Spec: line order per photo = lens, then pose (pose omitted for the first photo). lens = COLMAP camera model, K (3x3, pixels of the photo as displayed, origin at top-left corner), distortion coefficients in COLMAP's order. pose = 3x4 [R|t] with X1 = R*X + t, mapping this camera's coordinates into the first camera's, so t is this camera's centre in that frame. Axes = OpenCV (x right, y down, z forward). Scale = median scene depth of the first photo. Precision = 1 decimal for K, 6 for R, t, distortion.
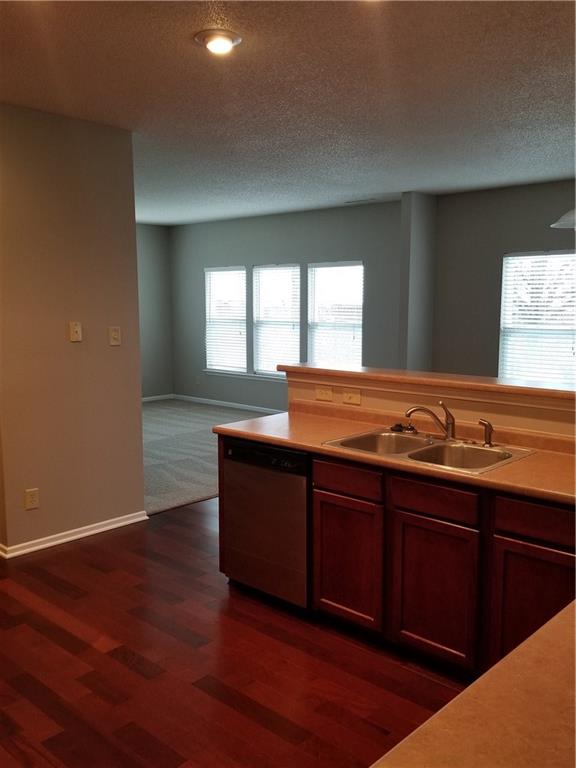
lens RADIAL K [[759.9, 0, 286.5], [0, 759.9, 375.0], [0, 0, 1]] dist [0.130144, -0.320811]
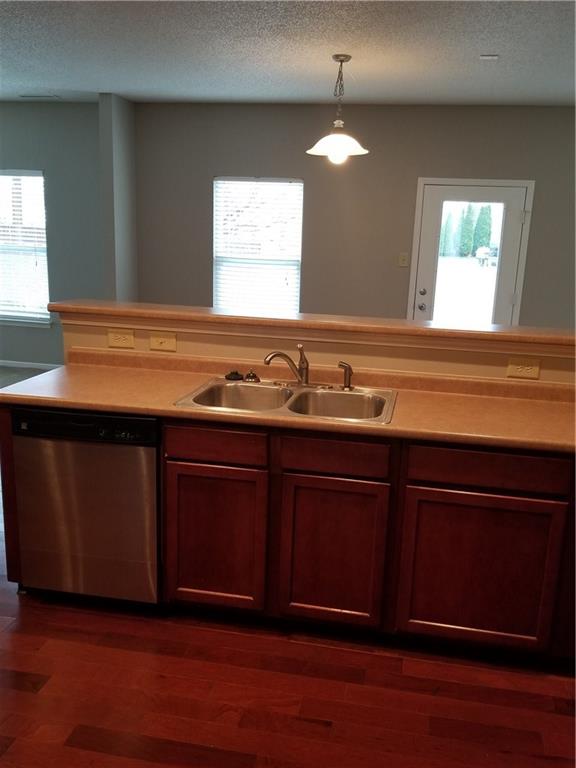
lens RADIAL K [[725.7, 0, 288.0], [0, 725.7, 384.0], [0, 0, 1]] dist [0.125987, -0.281880]
pose [[0.819907, -0.086816, 0.565876, -0.292128], [0.017777, 0.991819, 0.126406, -0.027266], [-0.572220, -0.093581, 0.814743, 0.305665]]
